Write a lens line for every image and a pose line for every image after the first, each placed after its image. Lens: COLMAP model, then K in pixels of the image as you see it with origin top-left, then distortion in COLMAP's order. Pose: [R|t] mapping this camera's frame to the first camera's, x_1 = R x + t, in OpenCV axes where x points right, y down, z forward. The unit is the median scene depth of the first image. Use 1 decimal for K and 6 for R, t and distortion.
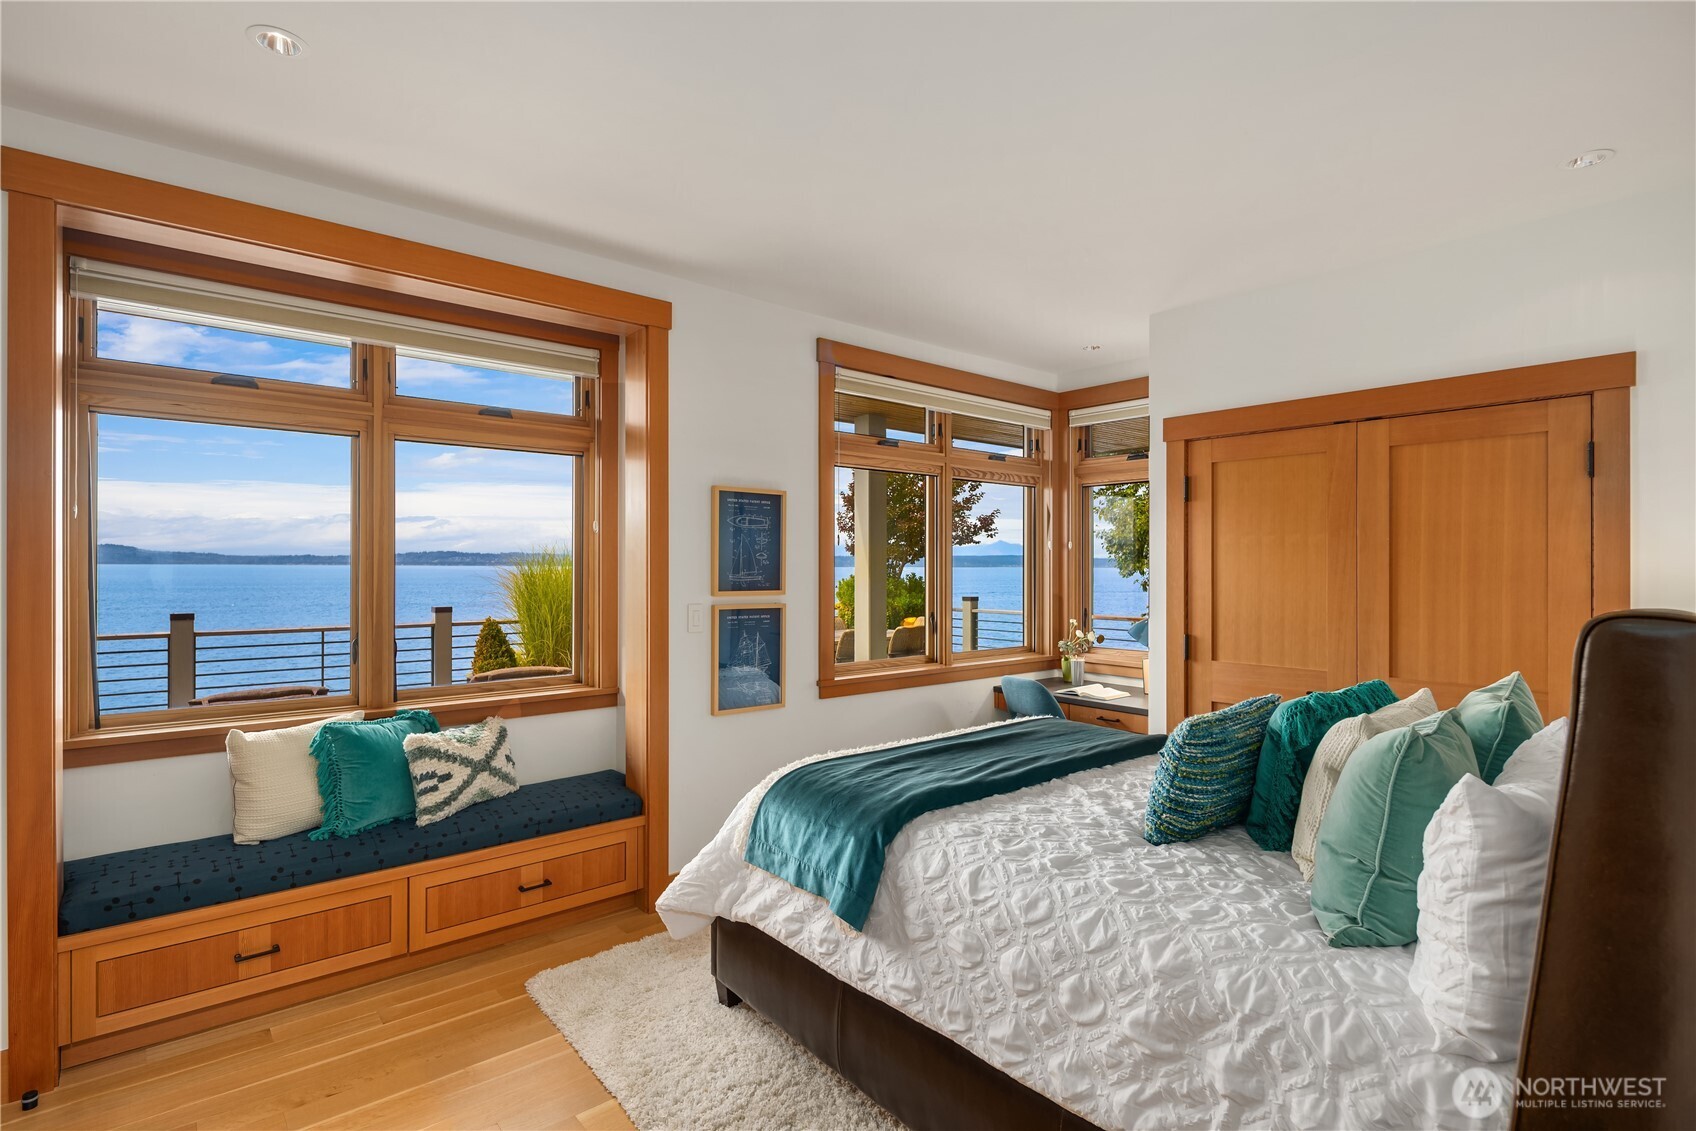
lens RADIAL K [[818.3, 0, 848.0], [0, 818.3, 565.5], [0, 0, 1]] dist [0.000106, 0.000083]
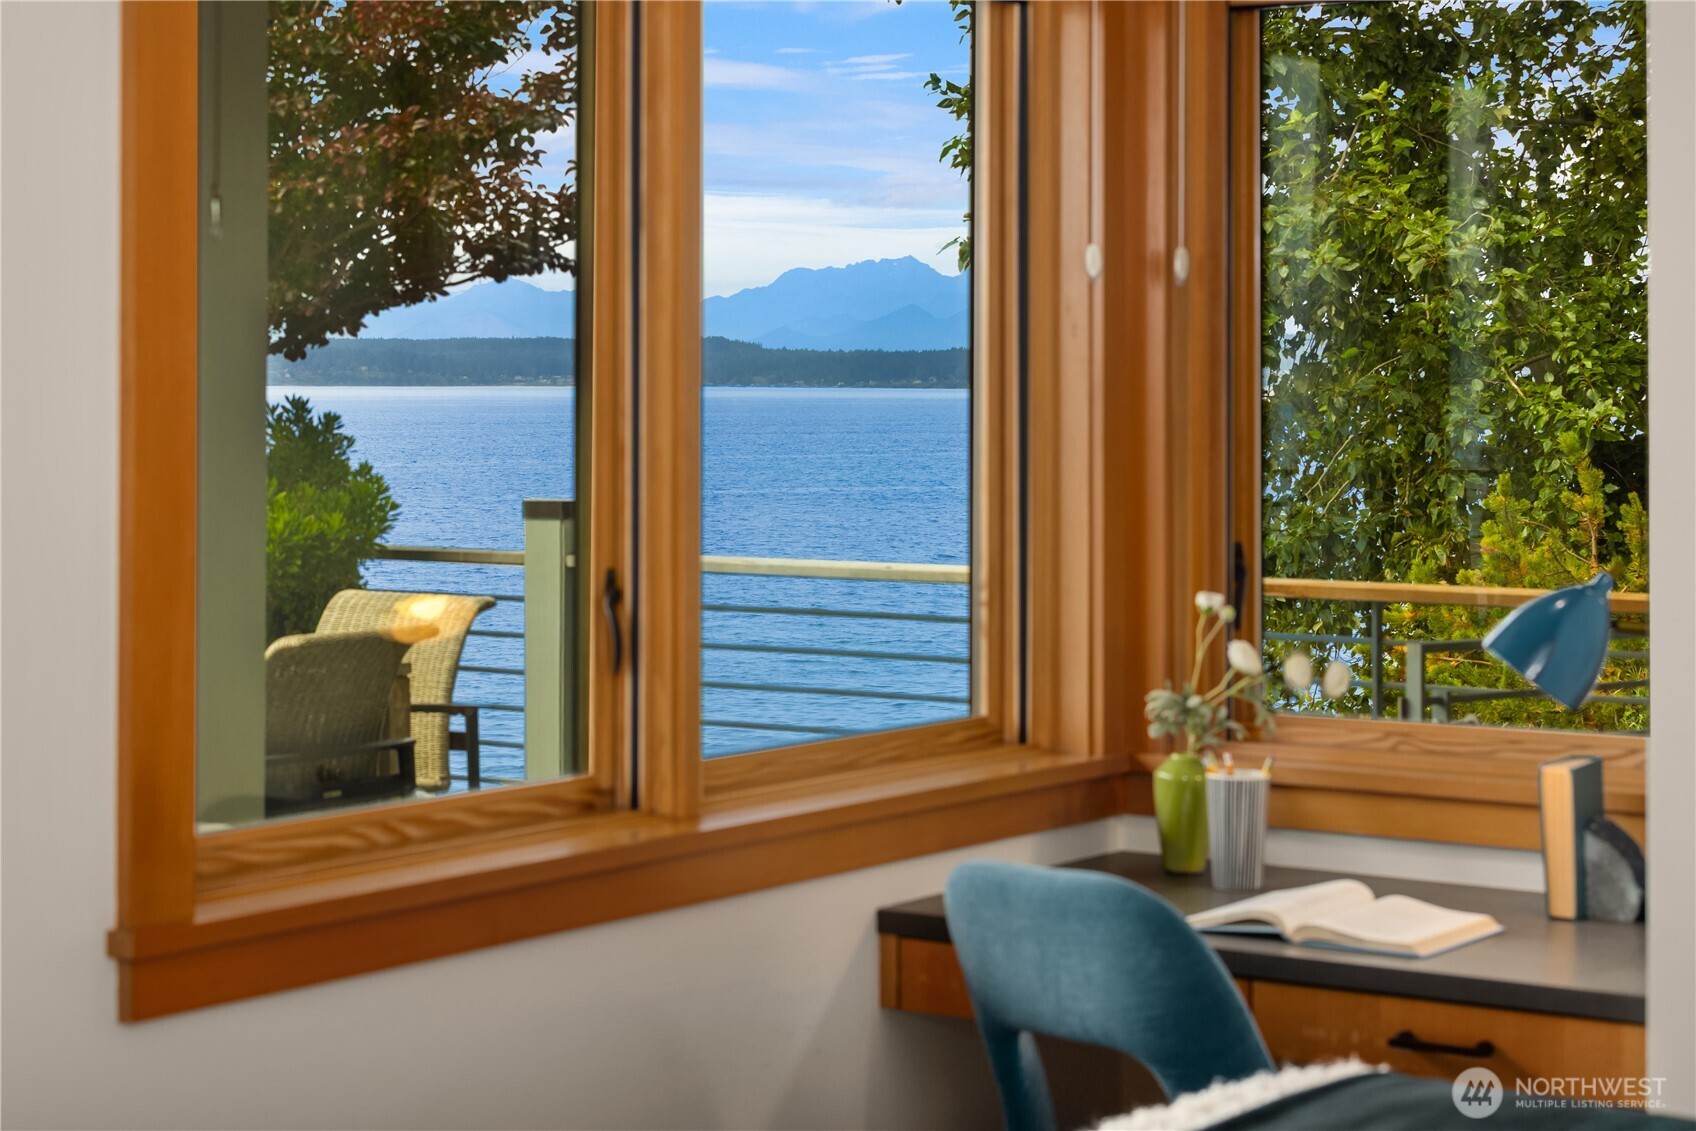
lens RADIAL K [[3336.7, 0, 848.0], [0, 3336.7, 565.5], [0, 0, 1]] dist [0.020423, 0.061113]
pose [[0.964831, -0.014375, 0.262477, -0.059248], [-0.000577, 0.998385, 0.056800, 0.006562], [-0.262870, -0.054954, 0.963265, 0.149199]]
